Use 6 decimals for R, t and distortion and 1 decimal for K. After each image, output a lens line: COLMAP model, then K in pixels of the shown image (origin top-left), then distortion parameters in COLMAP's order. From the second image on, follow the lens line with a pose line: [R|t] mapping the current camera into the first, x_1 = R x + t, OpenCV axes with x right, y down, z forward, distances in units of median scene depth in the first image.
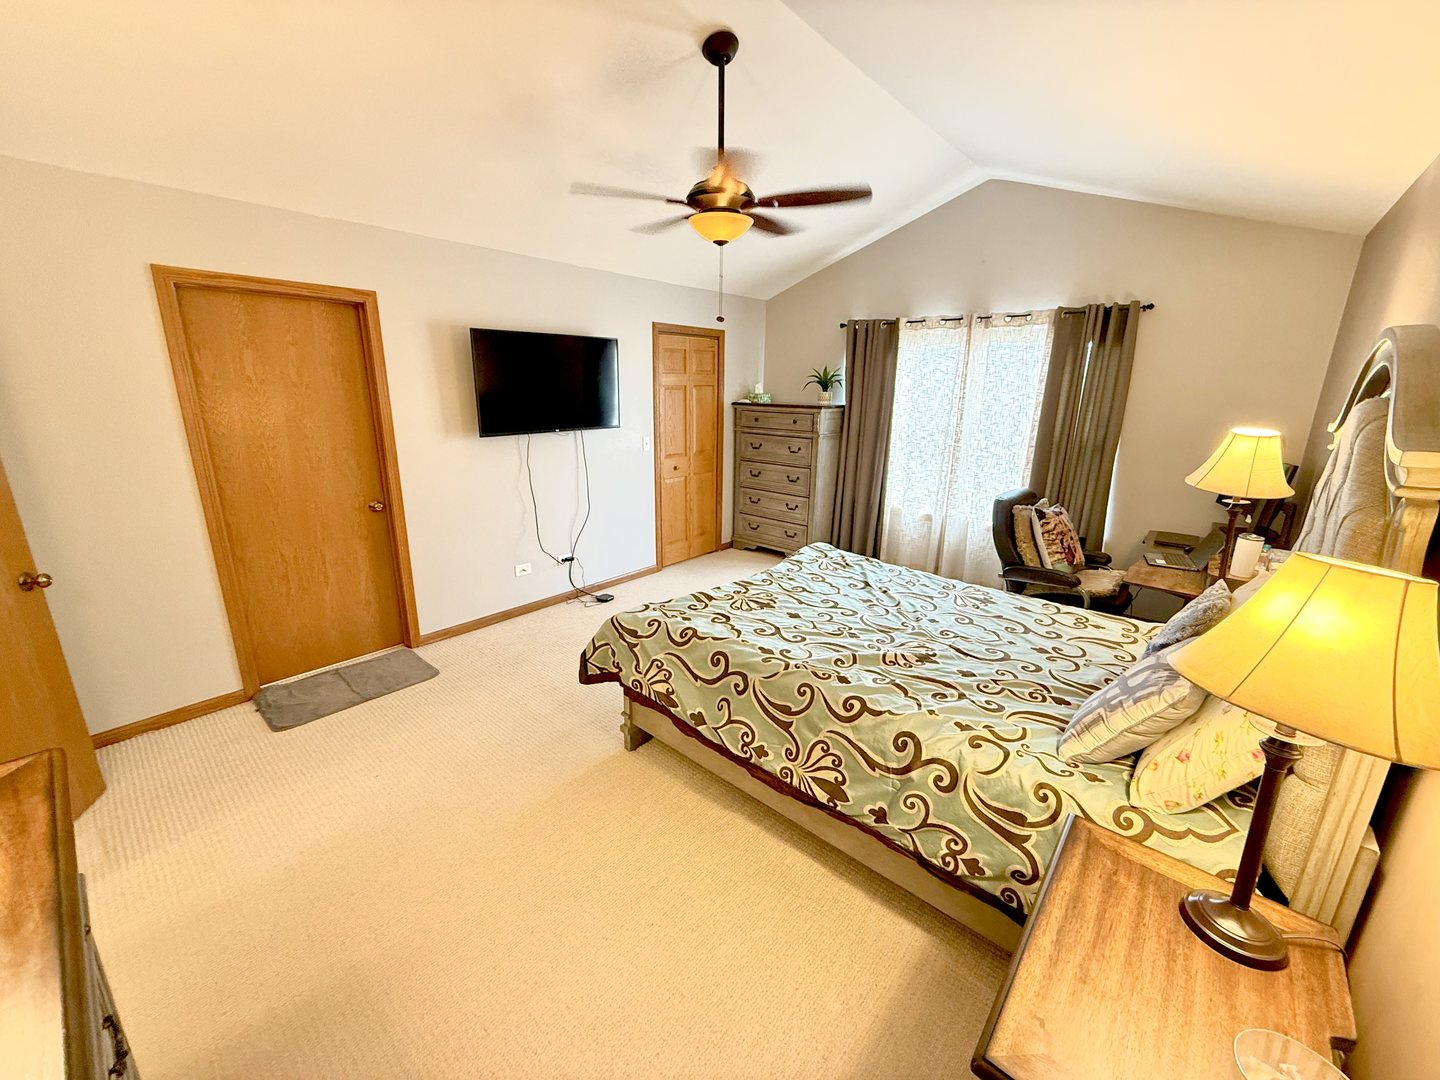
lens RADIAL K [[571.9, 0, 717.9], [0, 571.9, 541.1], [0, 0, 1]] dist [0.000198, 0.000047]
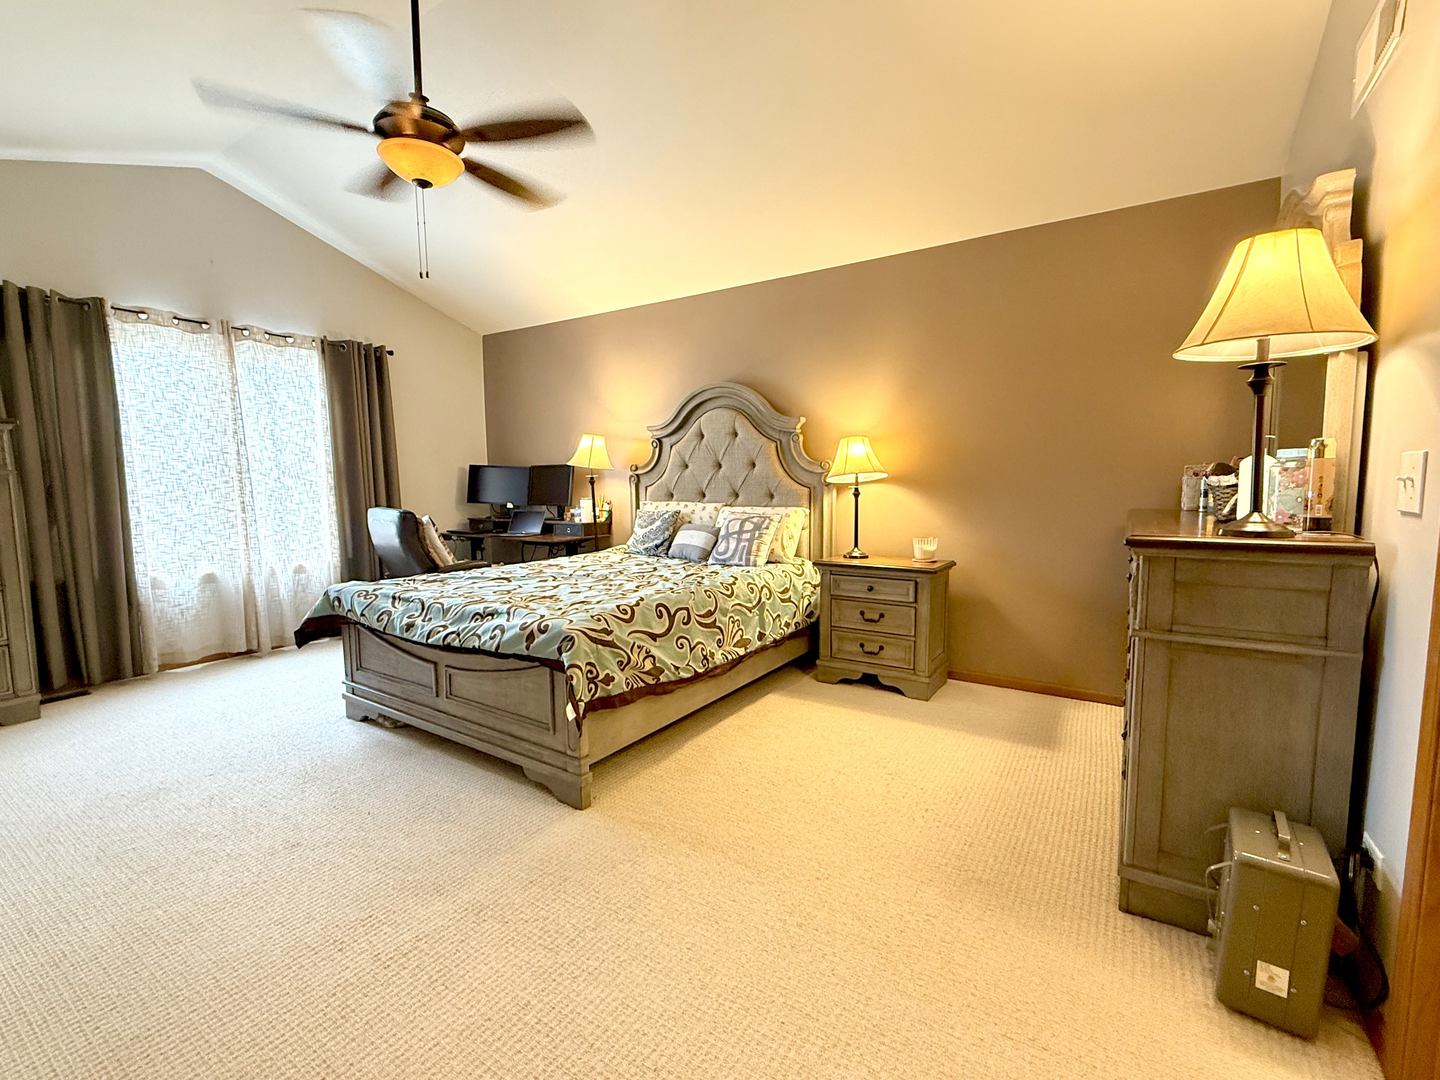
lens RADIAL K [[625.8, 0, 714.8], [0, 625.8, 543.7], [0, 0, 1]] dist [0.000393, -0.000075]
pose [[-0.132691, -0.114913, 0.984474, -1.150901], [0.268185, 0.952043, 0.147275, -0.058371], [-0.954185, 0.283563, -0.095509, 0.975696]]
